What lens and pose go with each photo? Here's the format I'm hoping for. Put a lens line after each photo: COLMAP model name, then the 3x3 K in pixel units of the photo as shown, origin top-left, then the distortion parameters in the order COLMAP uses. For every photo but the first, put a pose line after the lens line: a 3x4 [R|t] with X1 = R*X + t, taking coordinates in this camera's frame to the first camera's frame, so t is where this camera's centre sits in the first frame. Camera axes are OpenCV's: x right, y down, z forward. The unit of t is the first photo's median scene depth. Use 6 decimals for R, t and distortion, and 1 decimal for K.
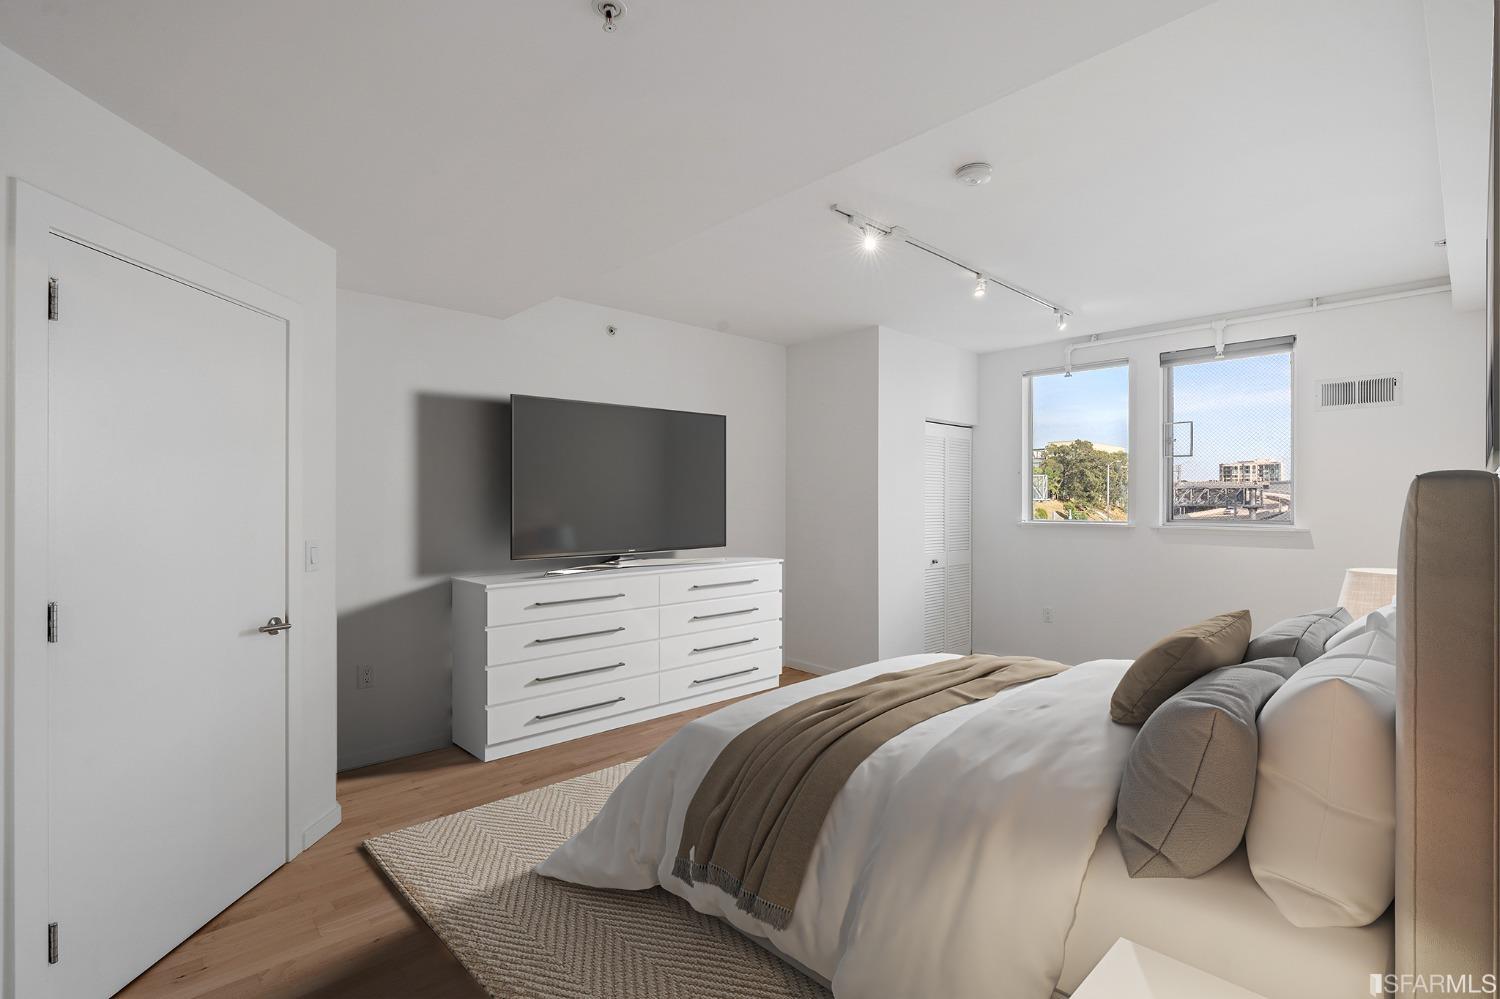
lens RADIAL K [[691.4, 0, 750.0], [0, 691.4, 499.5], [0, 0, 1]] dist [-0.002556, 0.000319]
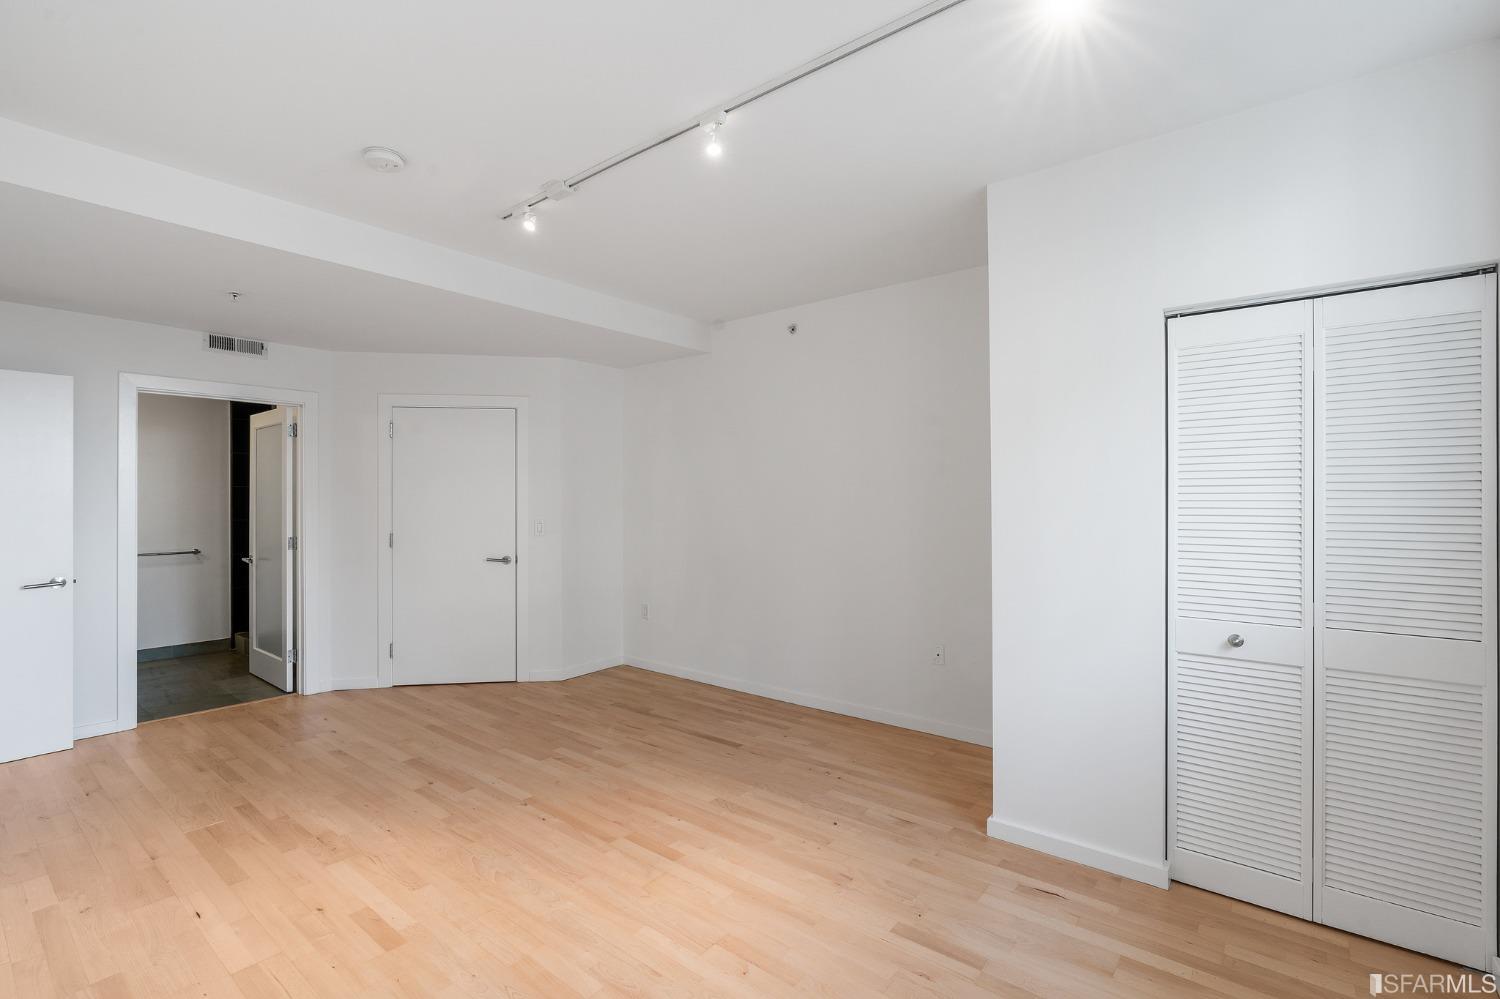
lens RADIAL K [[691.4, 0, 750.0], [0, 691.4, 499.5], [0, 0, 1]] dist [-0.002556, 0.000319]
pose [[0.123838, -0.002025, -0.992300, 0.723587], [0.006190, 0.999980, -0.001269, 0.004509], [0.992283, -0.005986, 0.123848, 0.743207]]
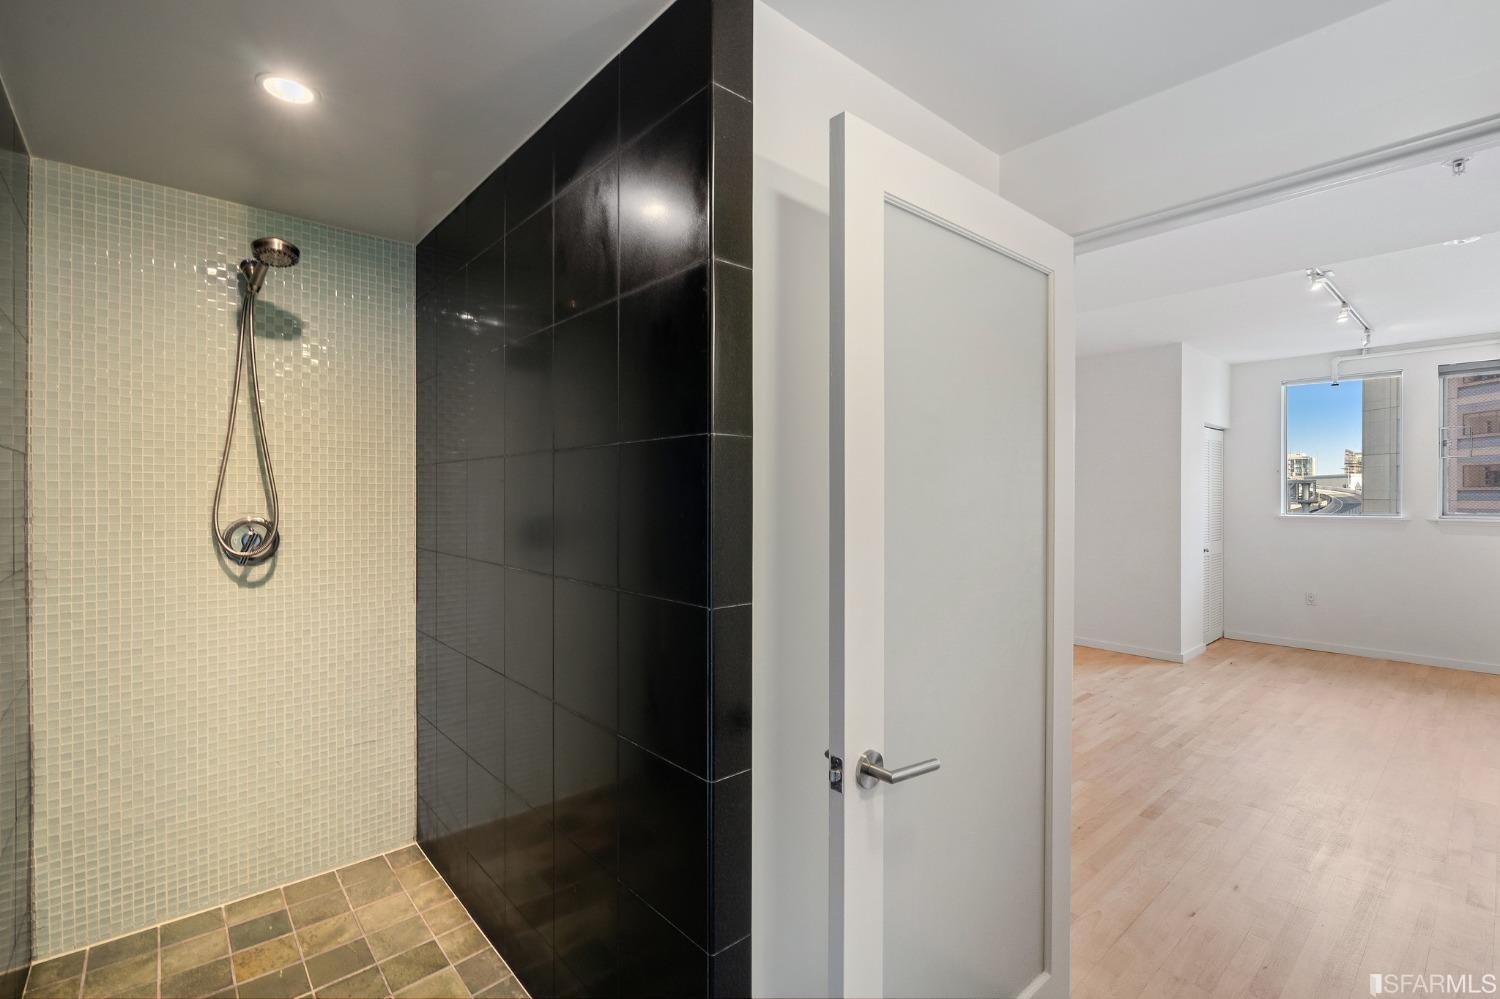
lens RADIAL K [[678.0, 0, 752.0], [0, 678.0, 492.7], [0, 0, 1]] dist [-0.004268, 0.000702]
pose [[0.999255, 0.001223, -0.038580, -0.479609], [-0.001273, 0.999998, -0.001275, -0.001943], [0.038578, 0.001323, 0.999255, -0.140665]]
